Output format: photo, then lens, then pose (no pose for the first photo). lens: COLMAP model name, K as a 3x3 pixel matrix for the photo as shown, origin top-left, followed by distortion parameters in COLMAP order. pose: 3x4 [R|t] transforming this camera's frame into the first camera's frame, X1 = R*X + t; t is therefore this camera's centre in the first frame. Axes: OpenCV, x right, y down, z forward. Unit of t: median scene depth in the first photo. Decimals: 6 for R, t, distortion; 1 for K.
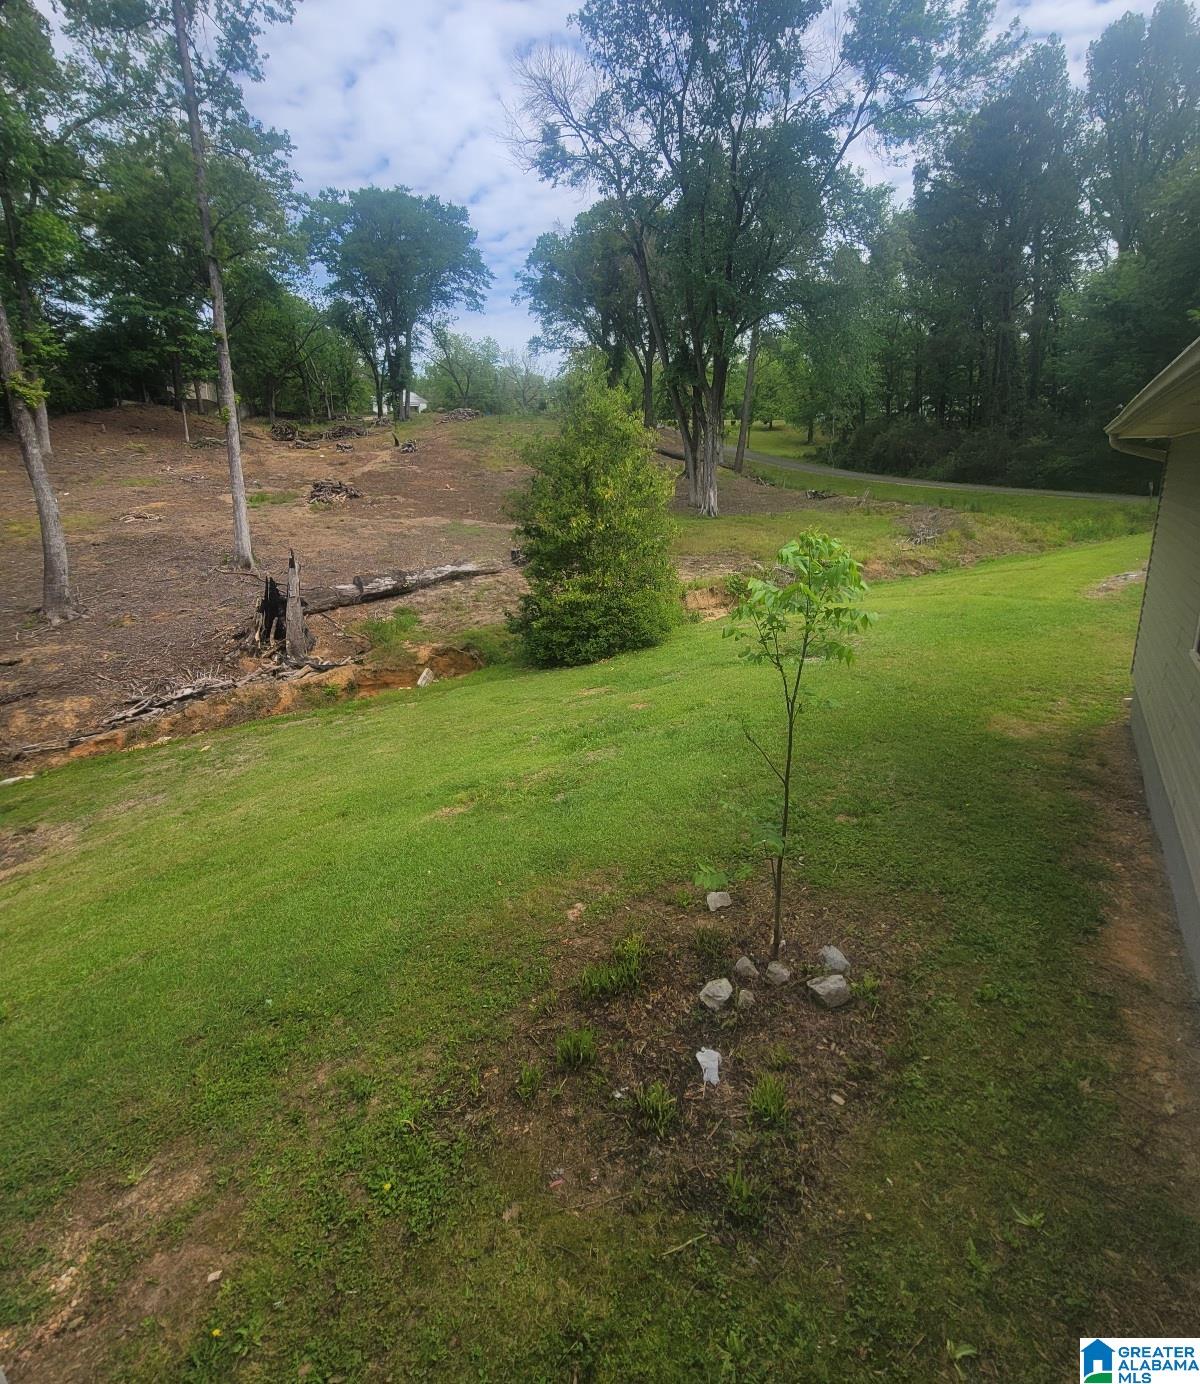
lens RADIAL K [[670.3, 0, 582.5], [0, 670.3, 587.7], [0, 0, 1]] dist [-0.001631, 0.000246]
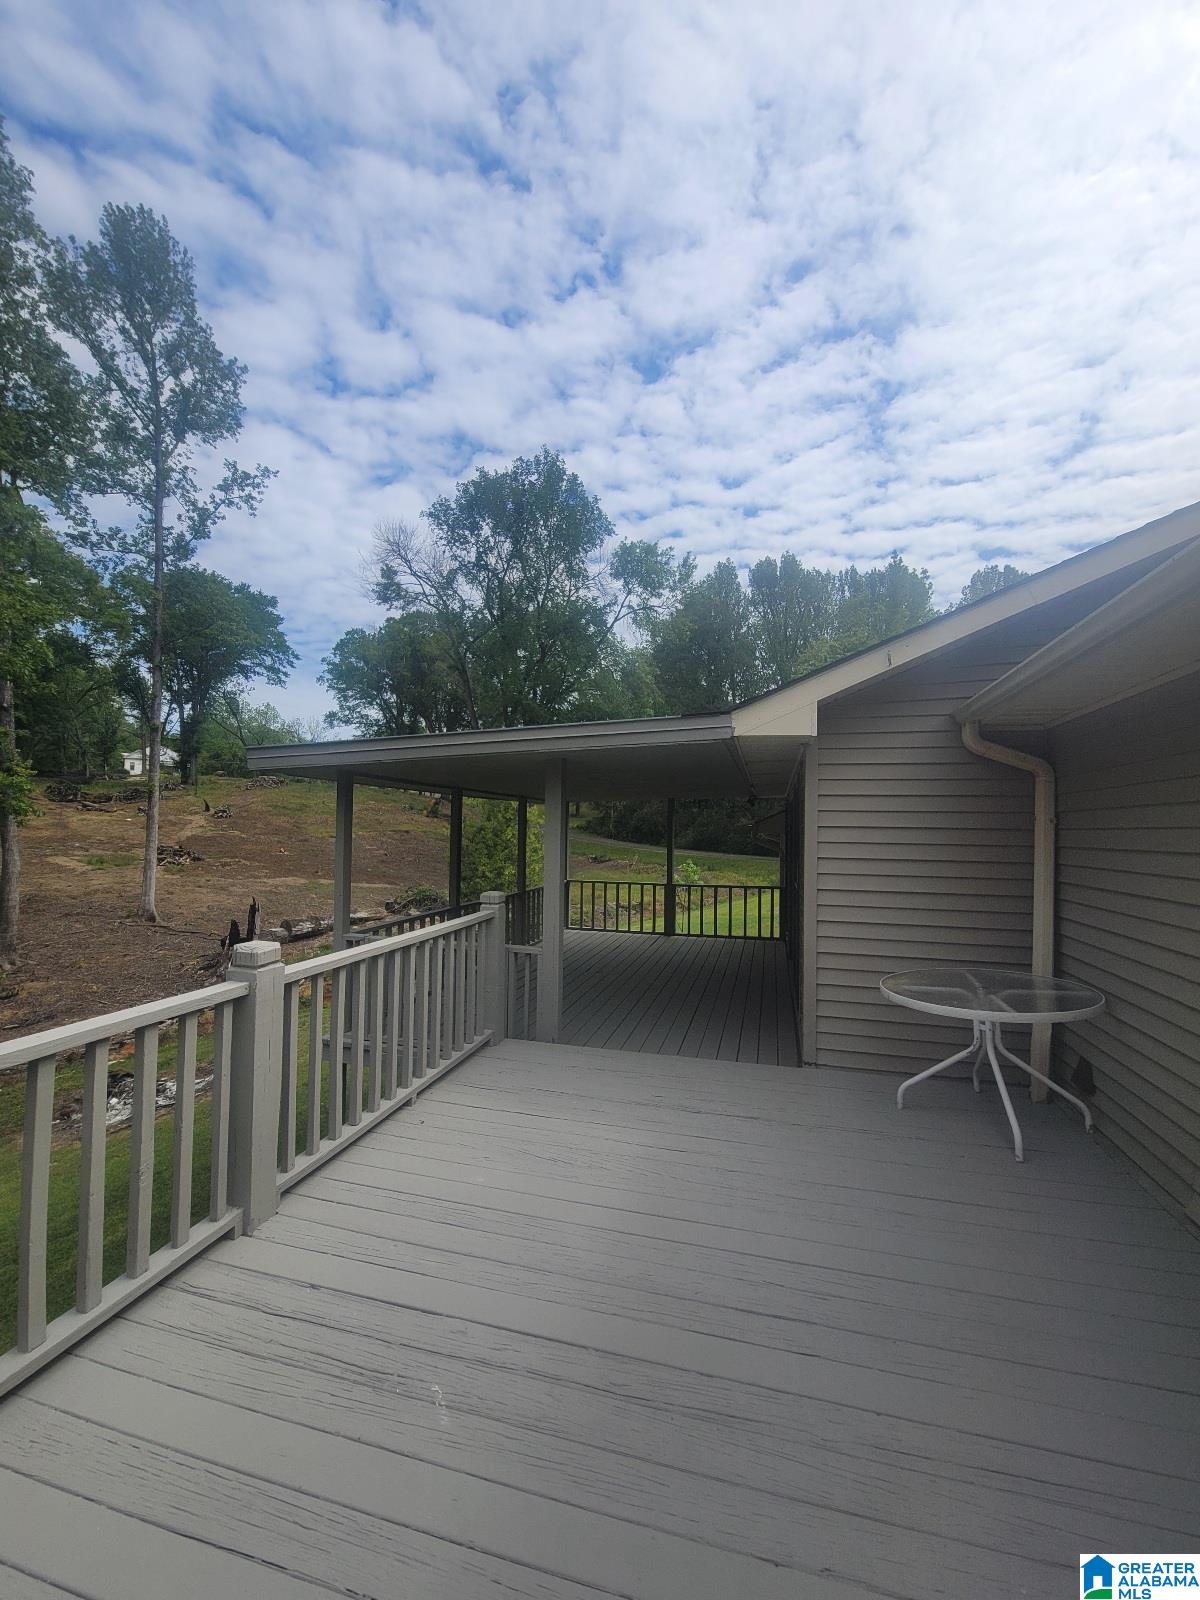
lens RADIAL K [[665.0, 0, 600.0], [0, 665.0, 800.0], [0, 0, 1]] dist [-0.011002, 0.000166]
pose [[0.933267, 0.033856, 0.357585, -0.071737], [0.048478, 0.974566, -0.218796, 0.018898], [-0.355898, 0.221530, 0.907888, -0.115910]]
